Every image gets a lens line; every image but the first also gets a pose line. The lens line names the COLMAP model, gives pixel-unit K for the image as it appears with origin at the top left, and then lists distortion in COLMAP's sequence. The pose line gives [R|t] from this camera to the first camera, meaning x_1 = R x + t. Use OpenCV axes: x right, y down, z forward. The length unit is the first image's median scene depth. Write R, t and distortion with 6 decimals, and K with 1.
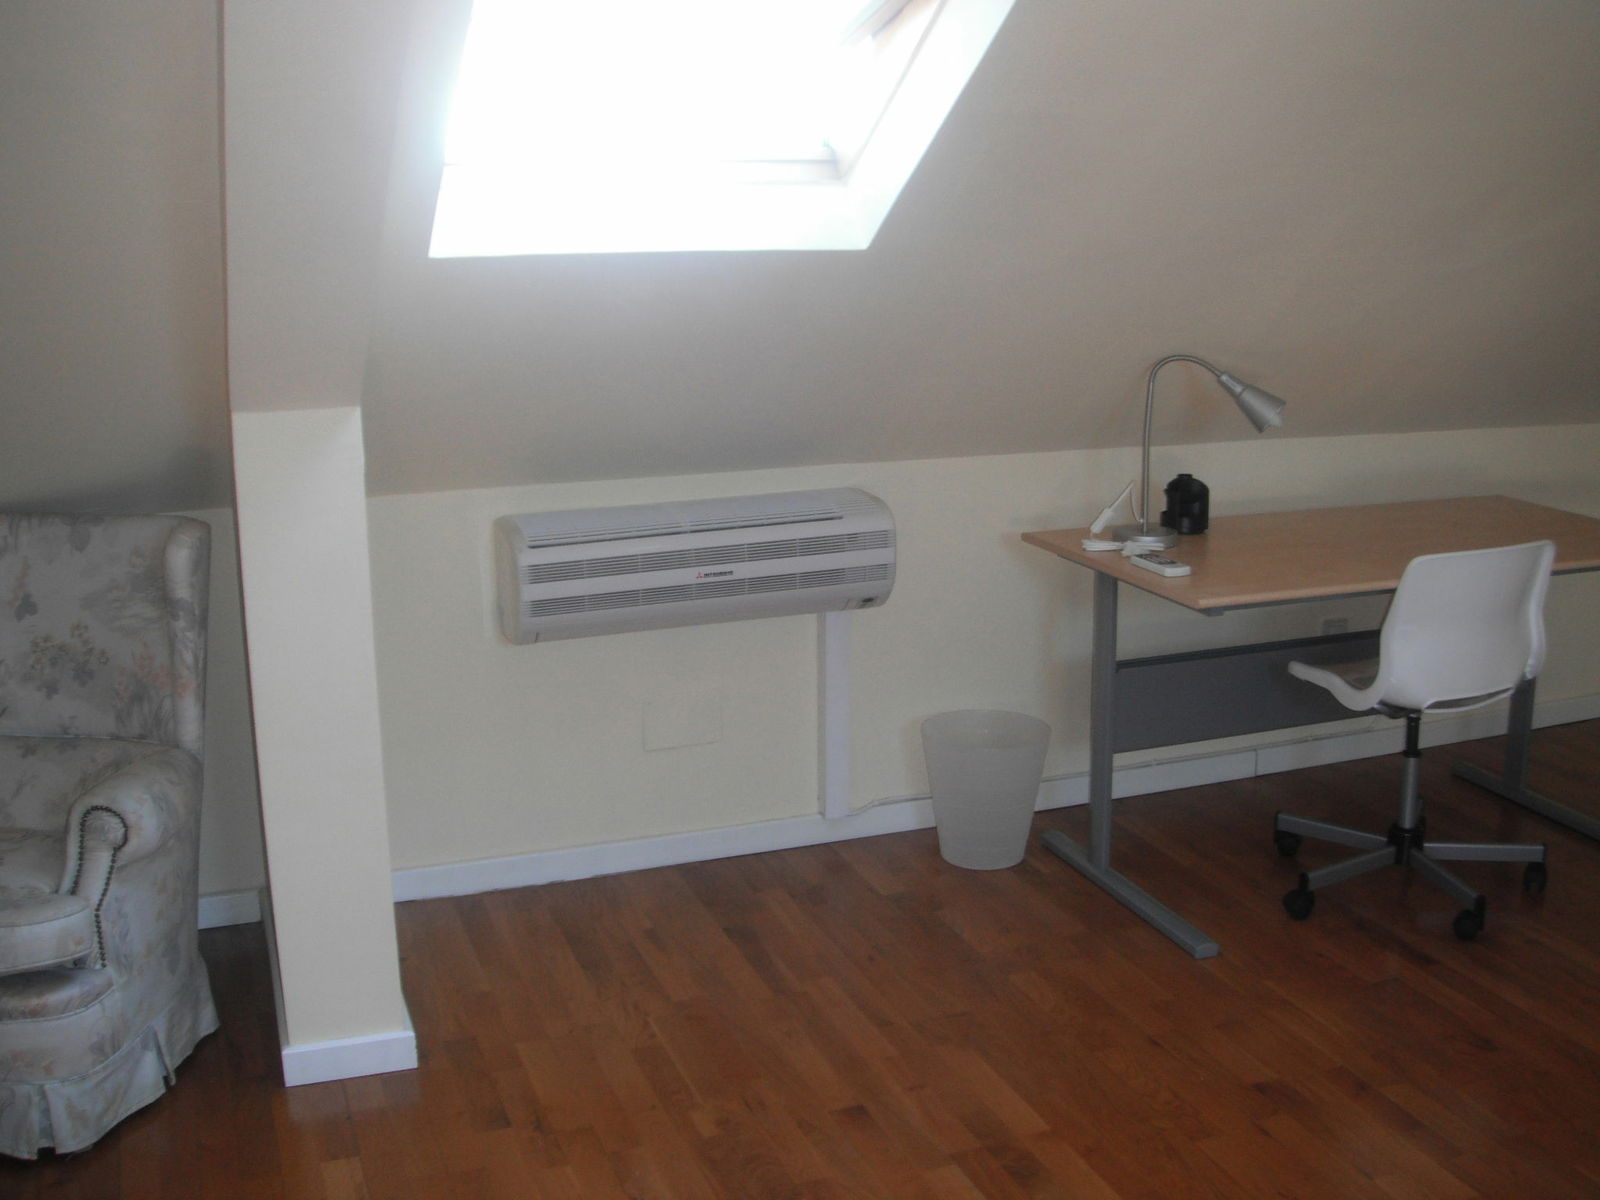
lens RADIAL K [[1713.7, 0, 807.2], [0, 1713.7, 591.0], [0, 0, 1]] dist [-0.211576, 0.066459]
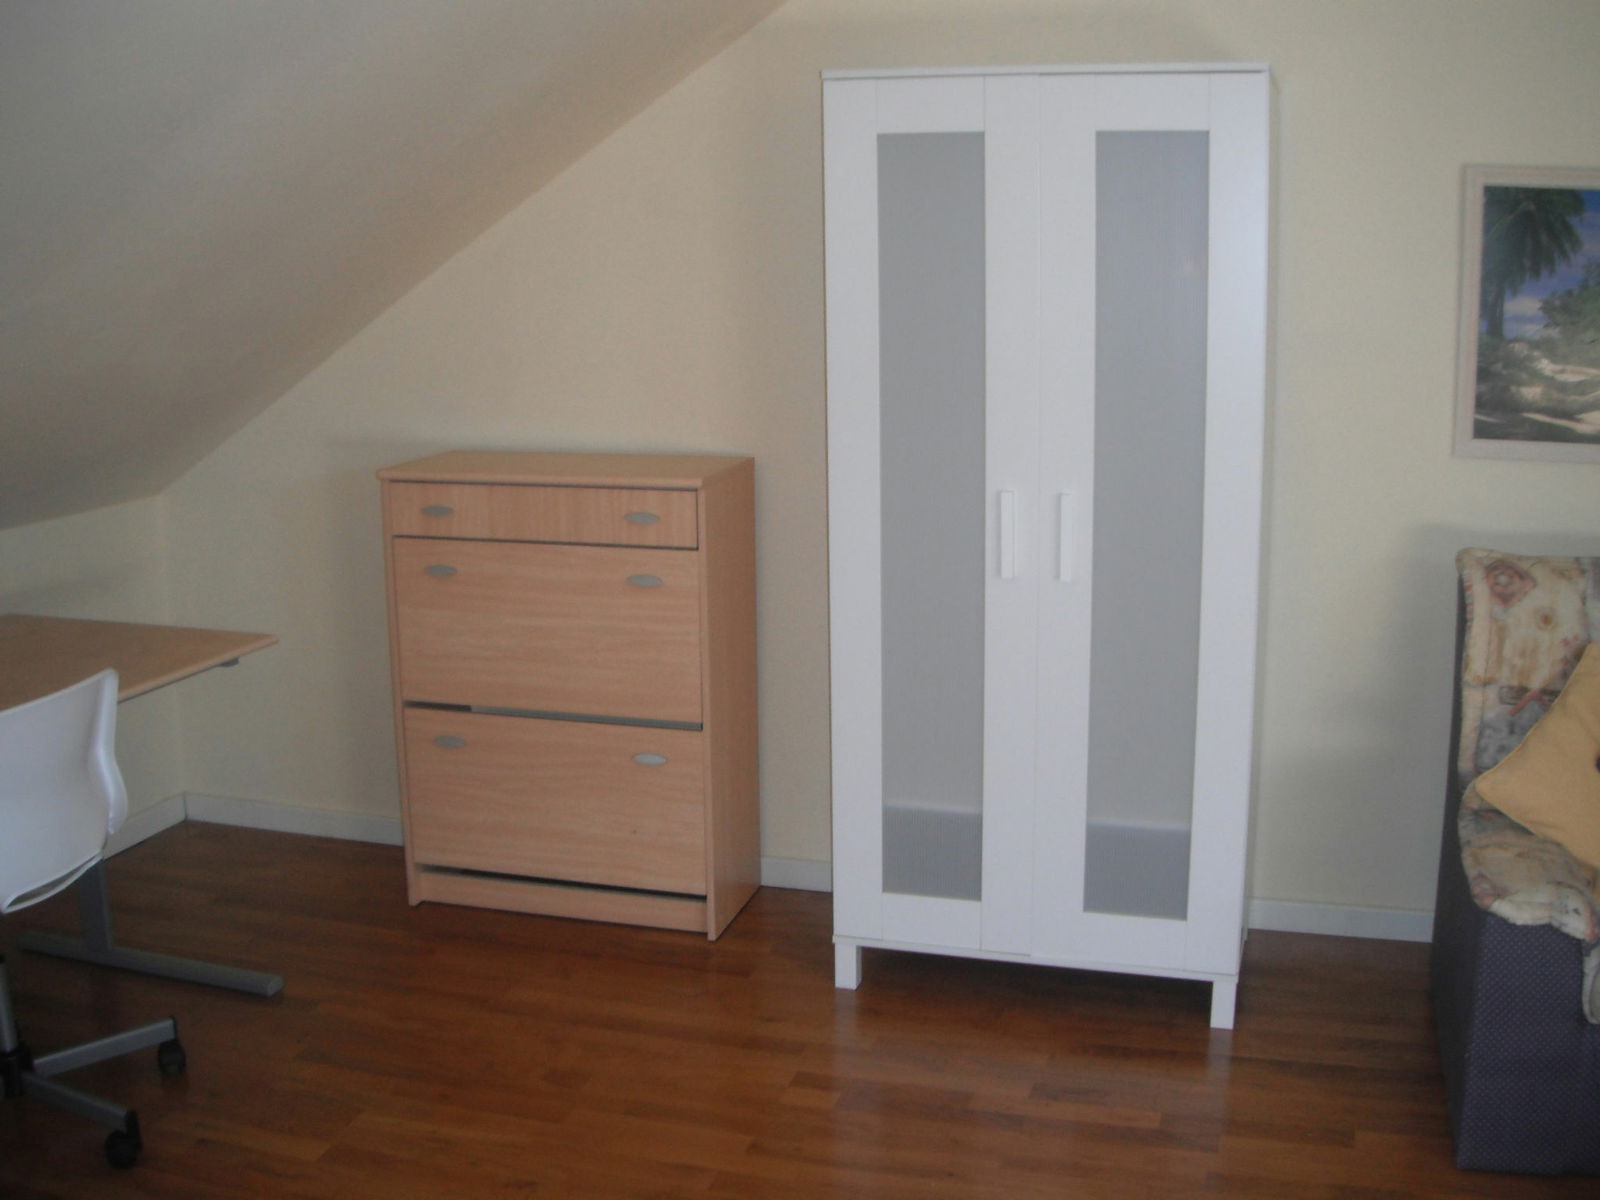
lens RADIAL K [[1713.7, 0, 807.2], [0, 1713.7, 591.0], [0, 0, 1]] dist [-0.211576, 0.066459]
pose [[0.611103, -0.151898, 0.776840, 0.030850], [0.186665, 0.981390, 0.045053, -0.036056], [-0.769226, 0.117477, 0.628084, 0.198207]]
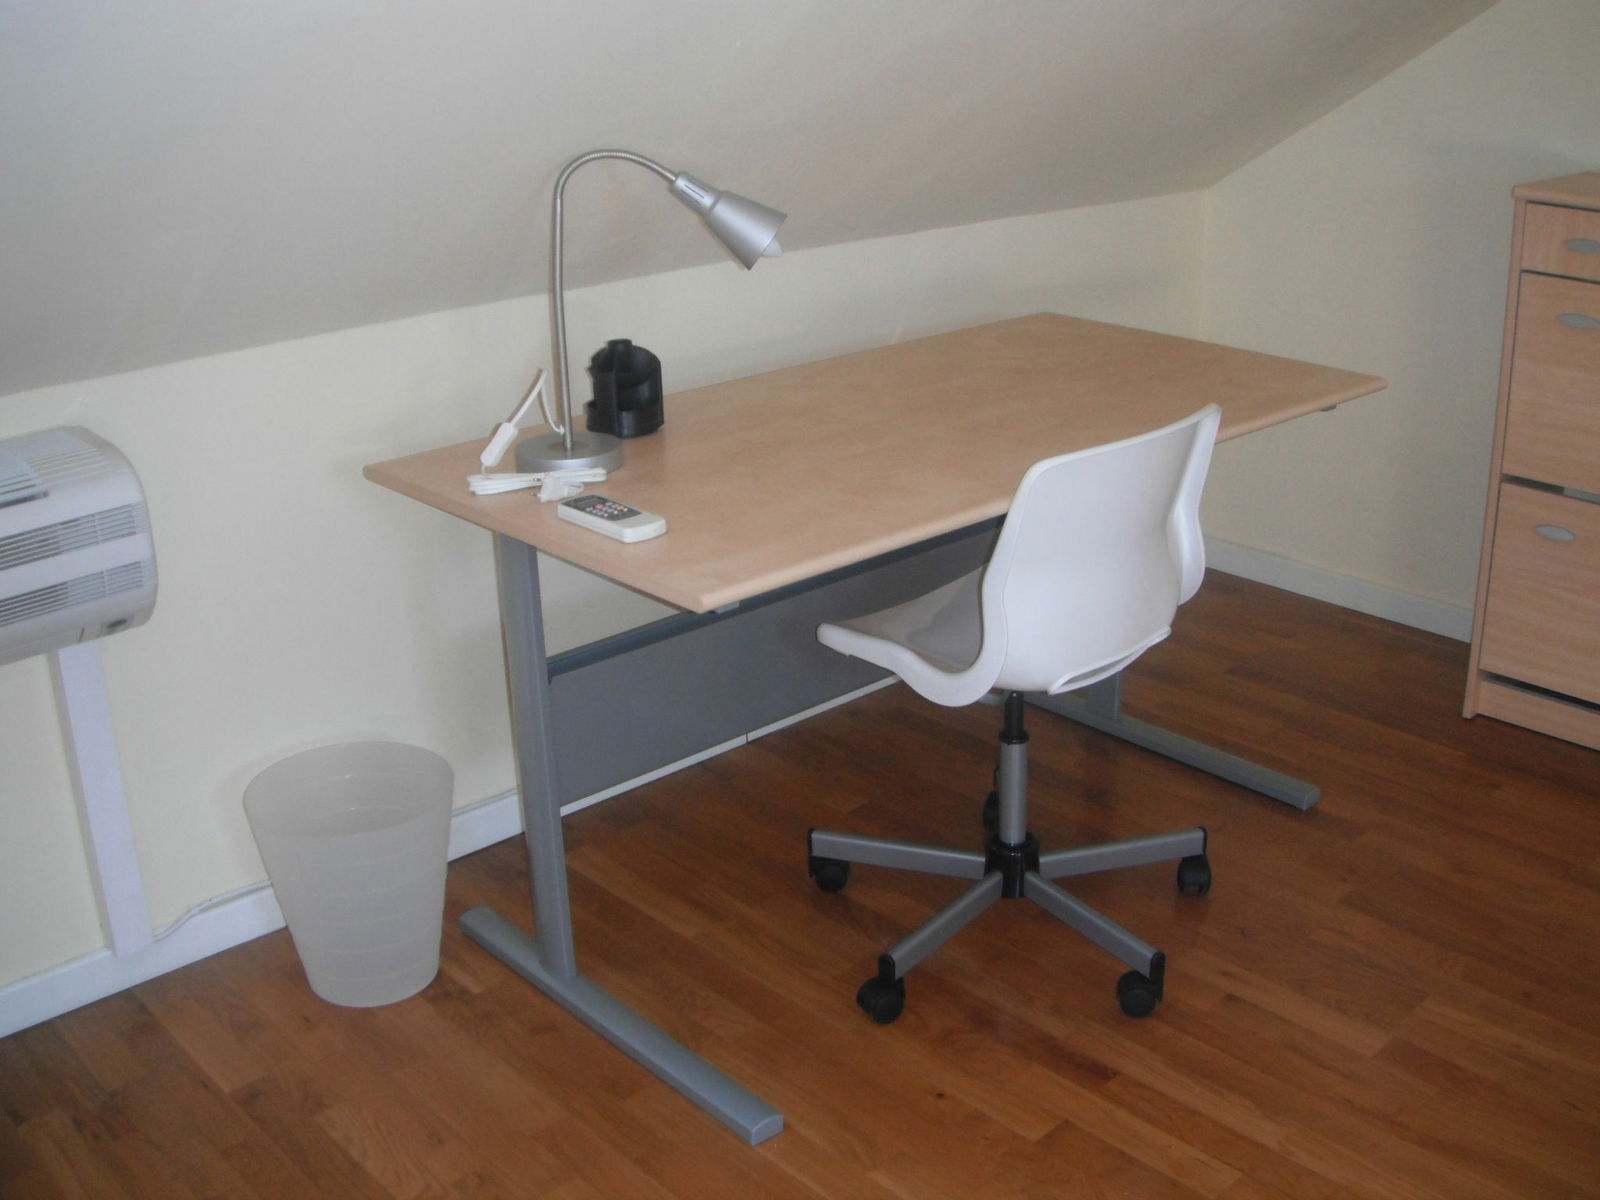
lens RADIAL K [[1713.7, 0, 807.2], [0, 1713.7, 591.0], [0, 0, 1]] dist [-0.211576, 0.066459]
pose [[0.928404, -0.141835, 0.343436, 0.062409], [0.099524, 0.985429, 0.137930, -0.060231], [-0.357995, -0.093875, 0.928992, 0.403547]]
